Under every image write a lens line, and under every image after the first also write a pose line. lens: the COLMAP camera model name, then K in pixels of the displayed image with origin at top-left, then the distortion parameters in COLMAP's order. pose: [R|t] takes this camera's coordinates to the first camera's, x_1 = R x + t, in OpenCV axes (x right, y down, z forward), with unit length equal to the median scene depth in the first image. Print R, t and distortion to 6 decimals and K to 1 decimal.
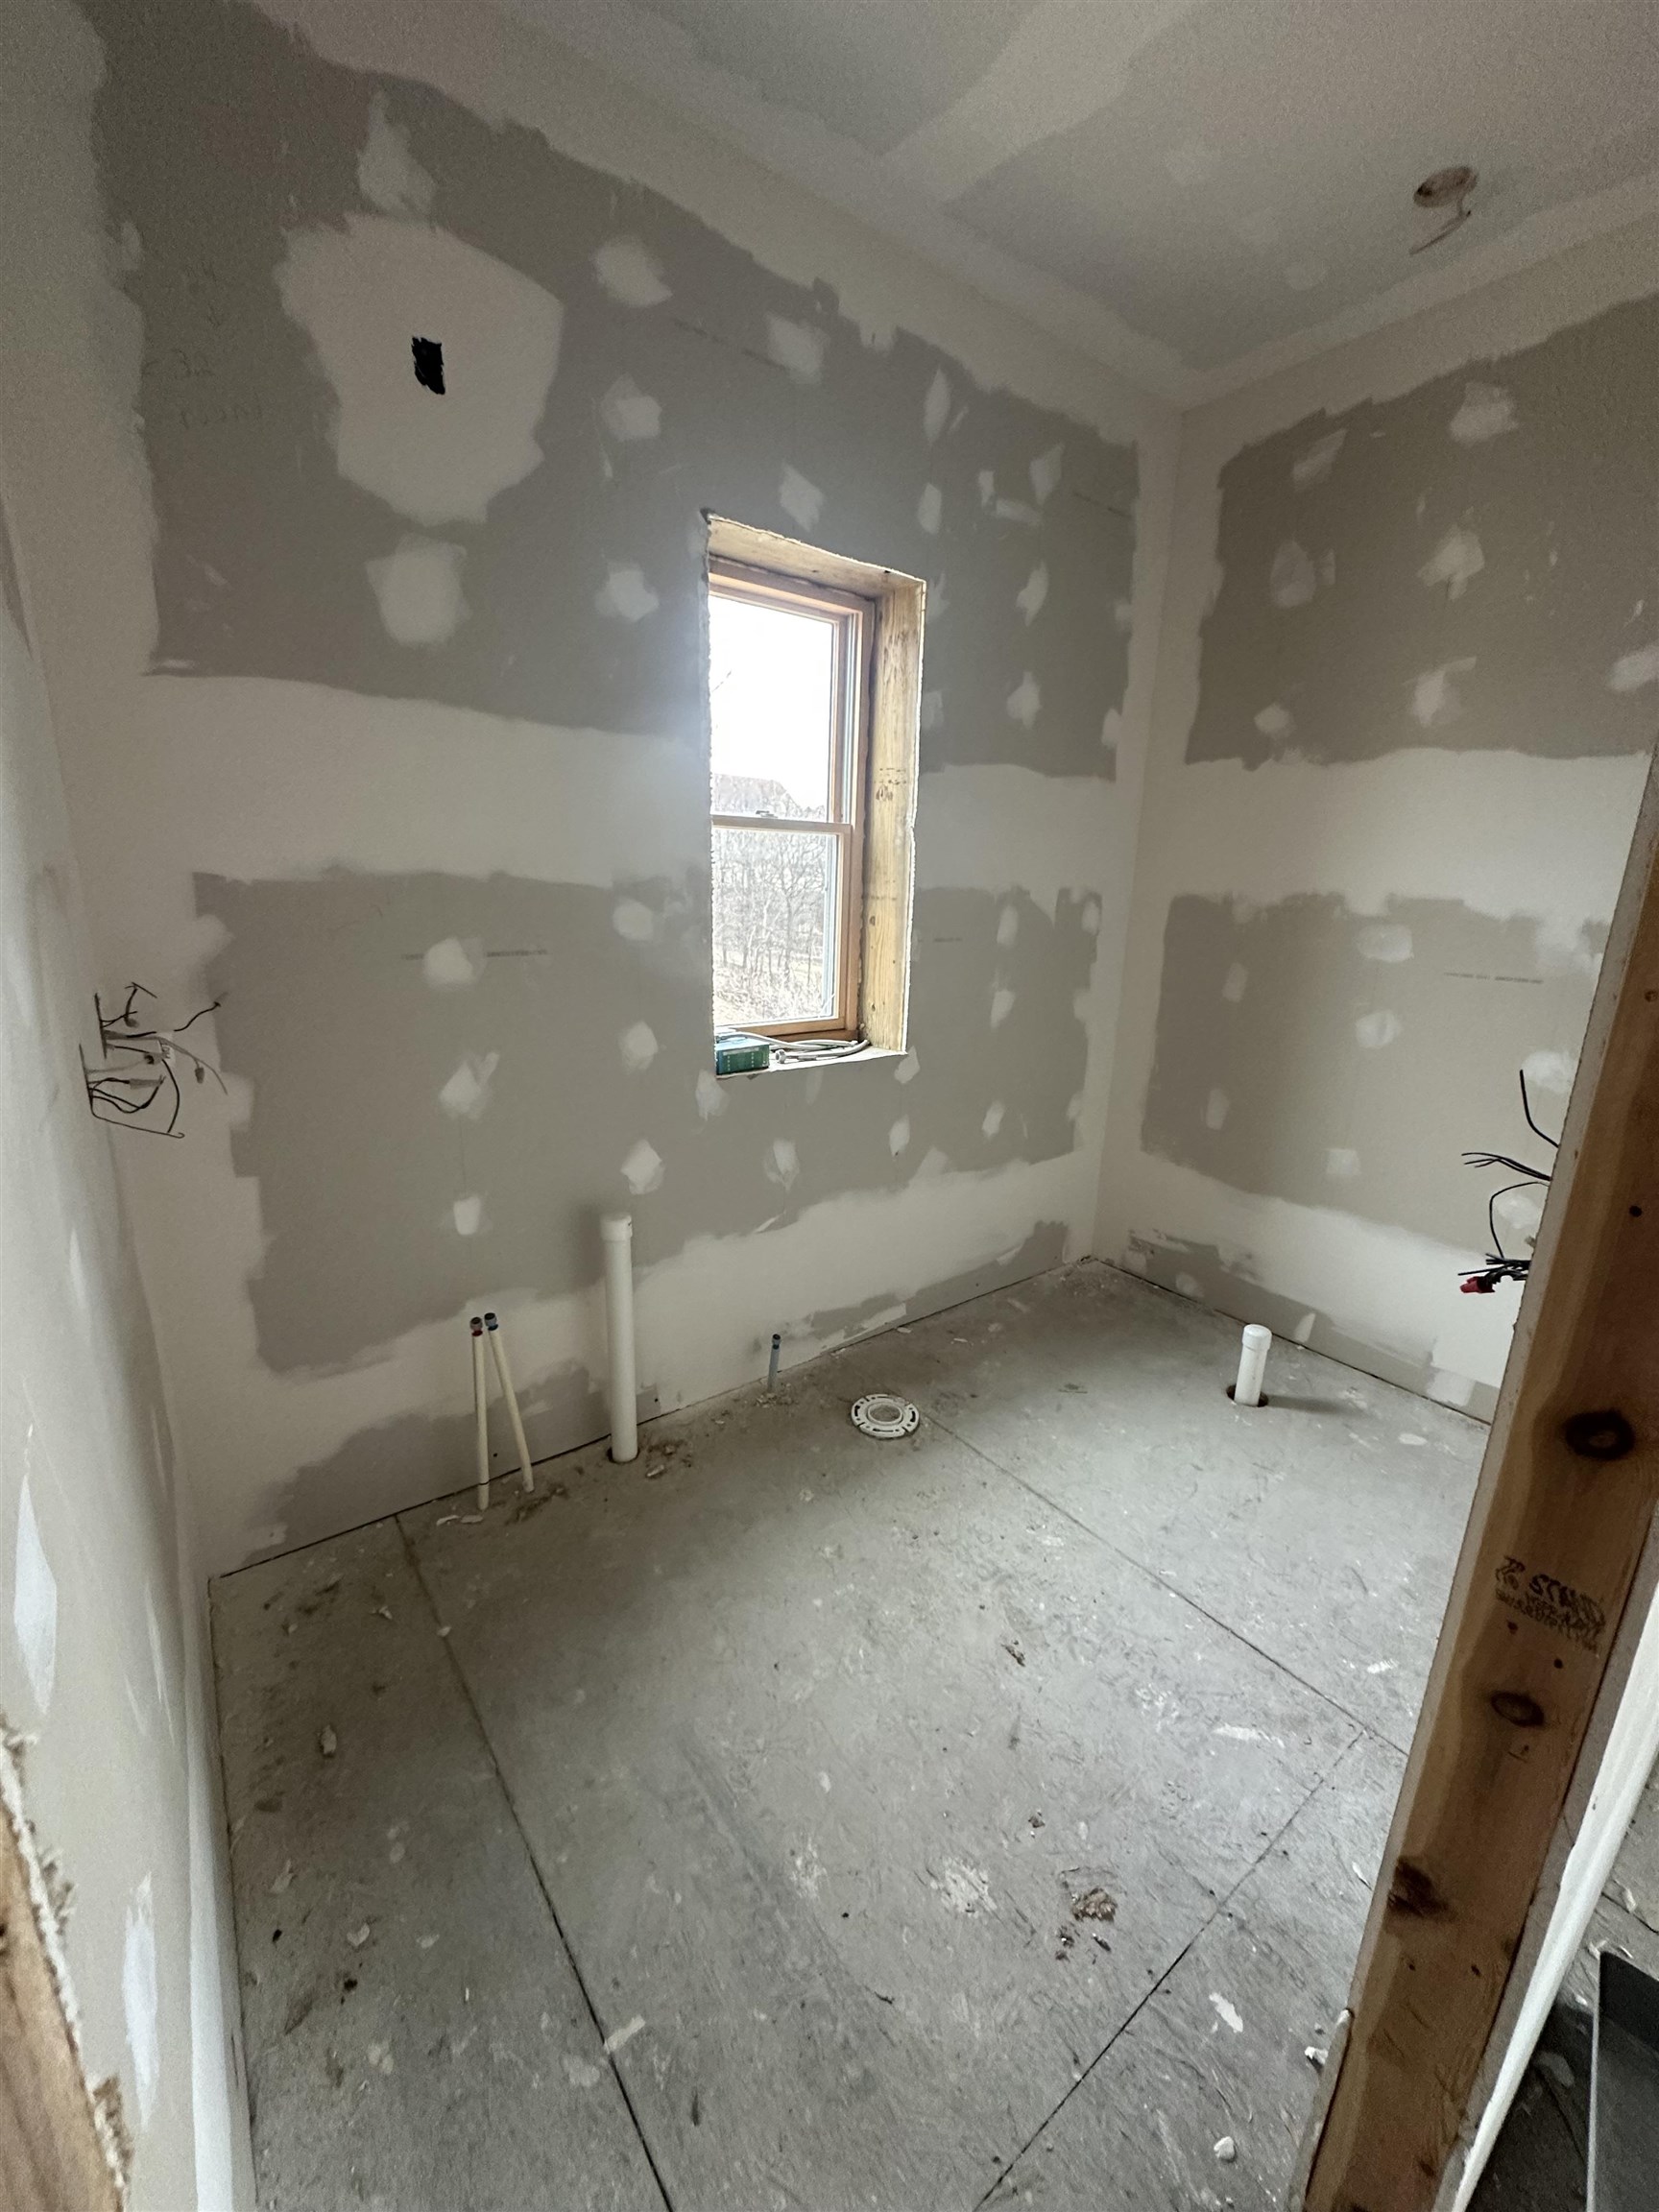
lens RADIAL K [[883.8, 0, 828.8], [0, 883.8, 1104.5], [0, 0, 1]] dist [-0.002553, 0.000641]
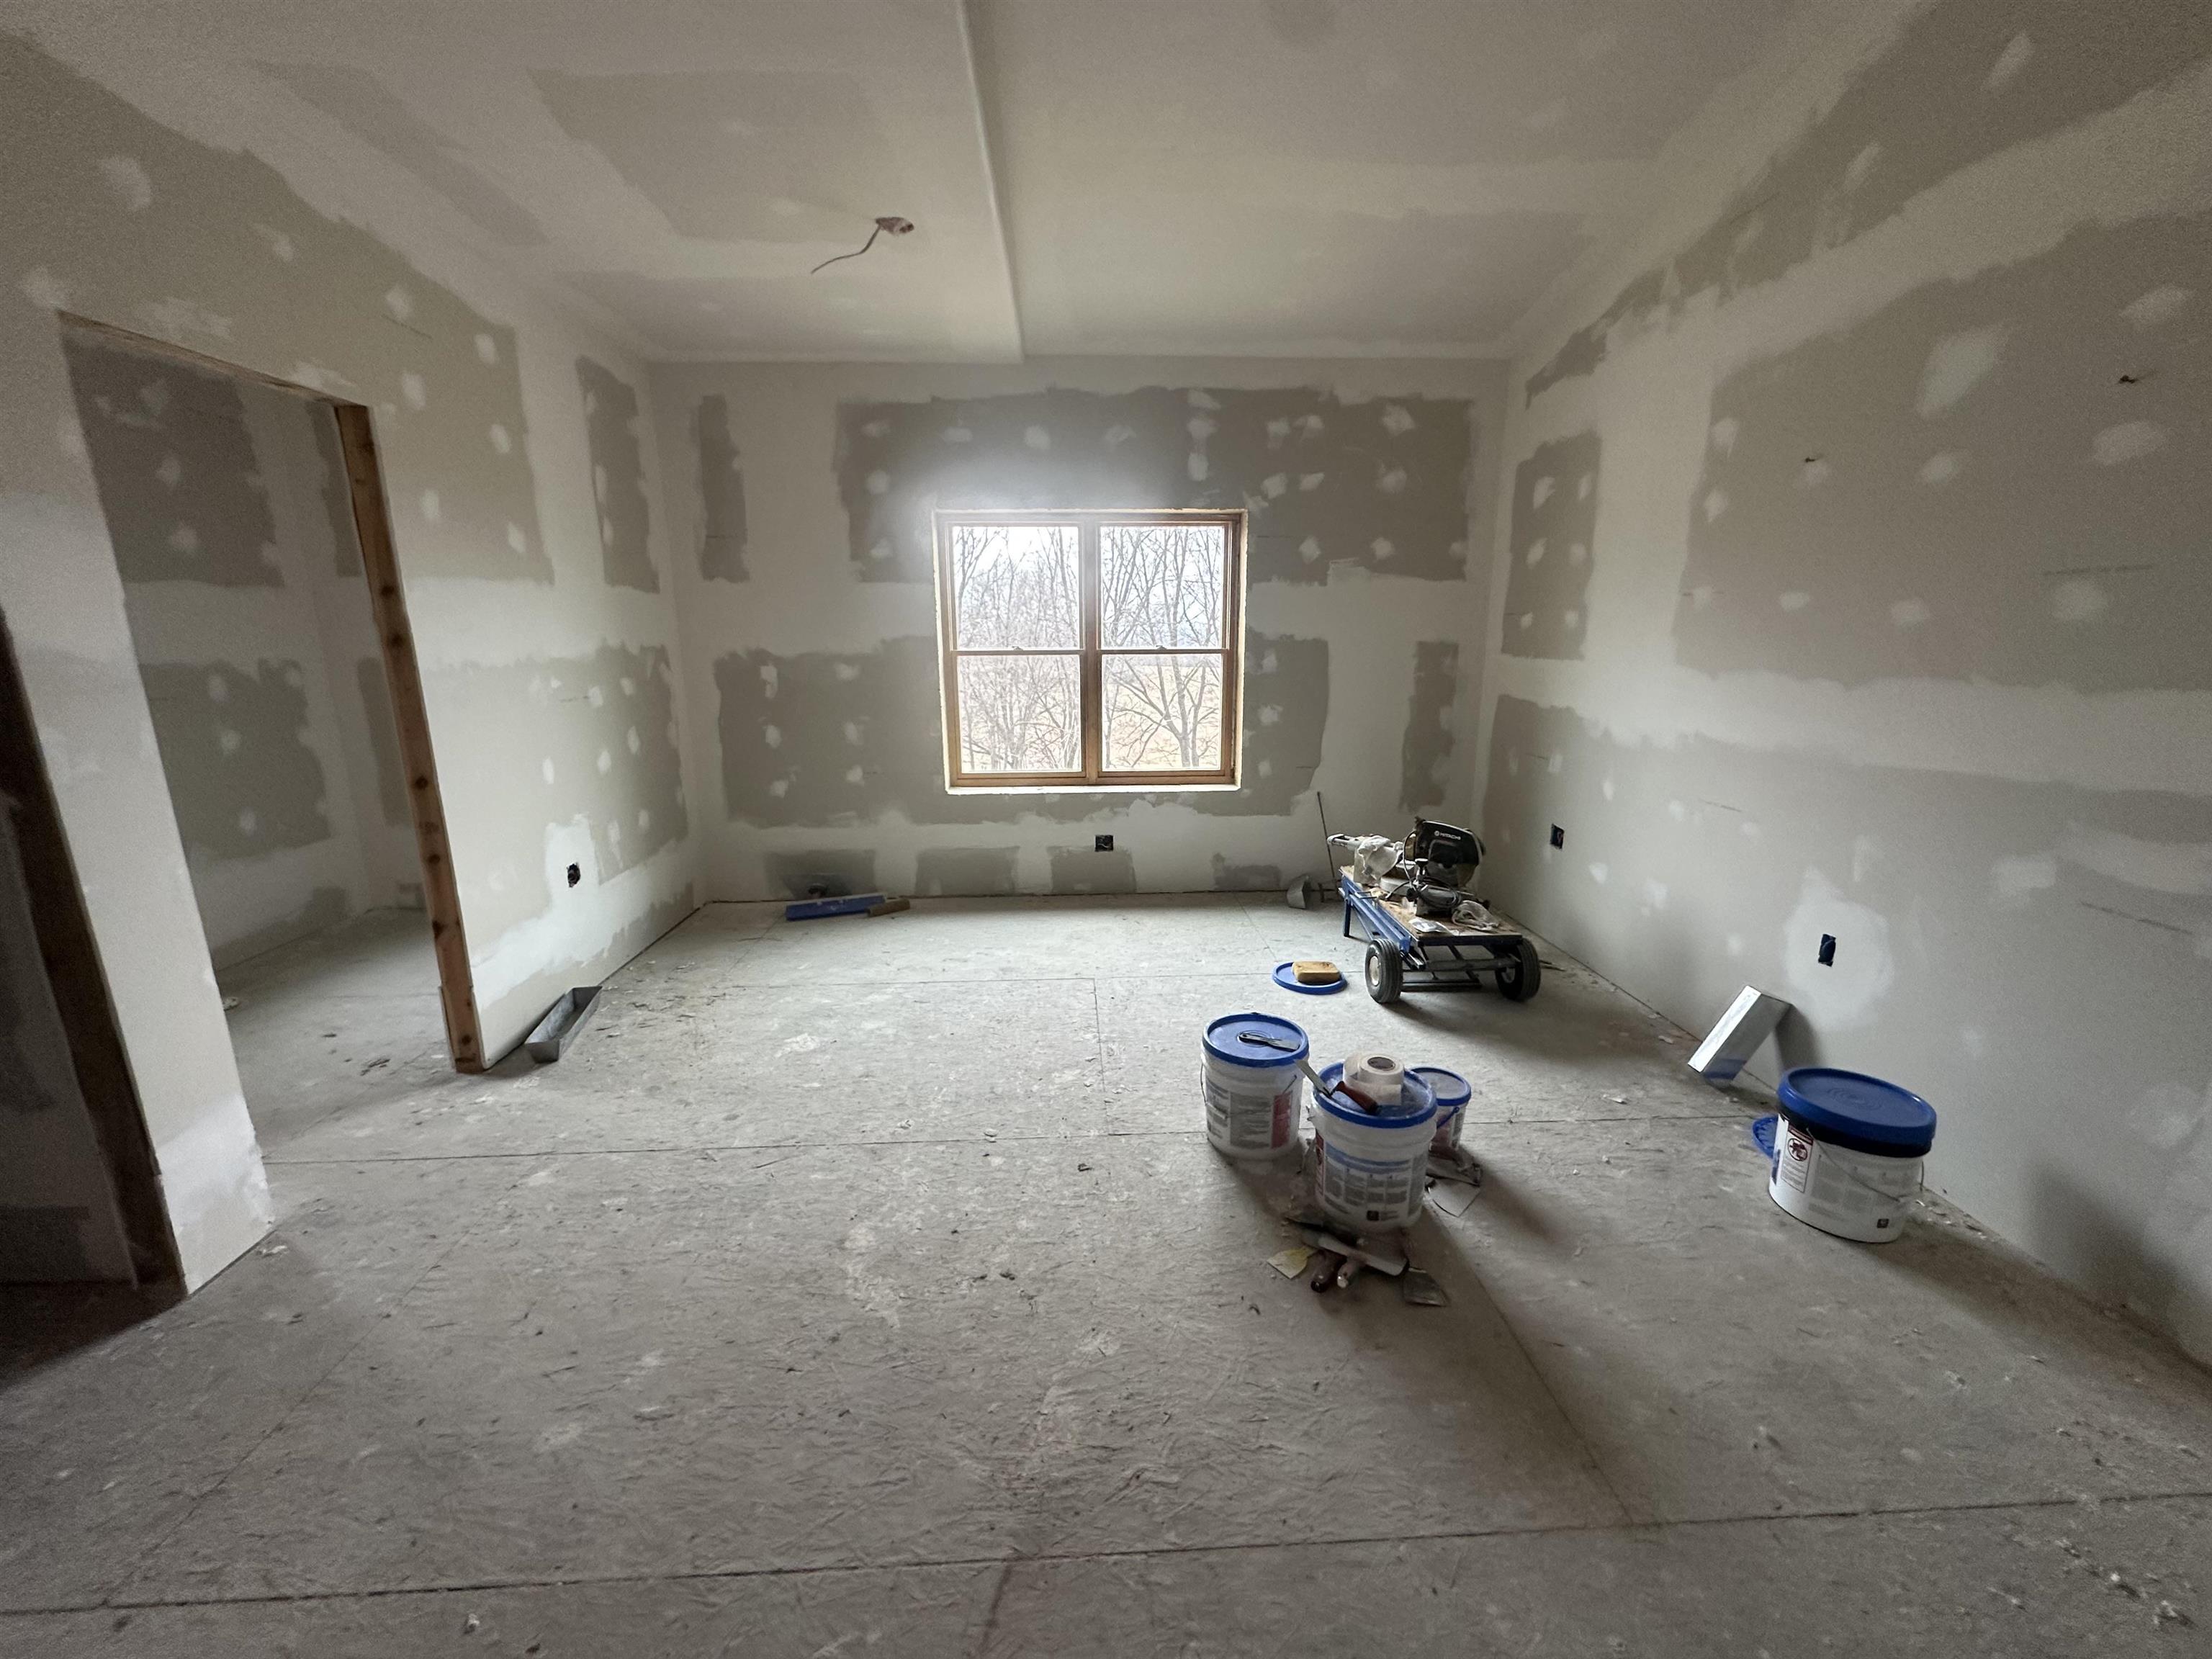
lens RADIAL K [[883.8, 0, 1109.5], [0, 883.8, 823.7], [0, 0, 1]] dist [-0.002553, 0.000641]
pose [[0.560611, -0.209999, 0.801009, -0.186115], [0.224367, 0.969647, 0.097181, 0.204783], [-0.797104, 0.125239, 0.590712, -1.004225]]
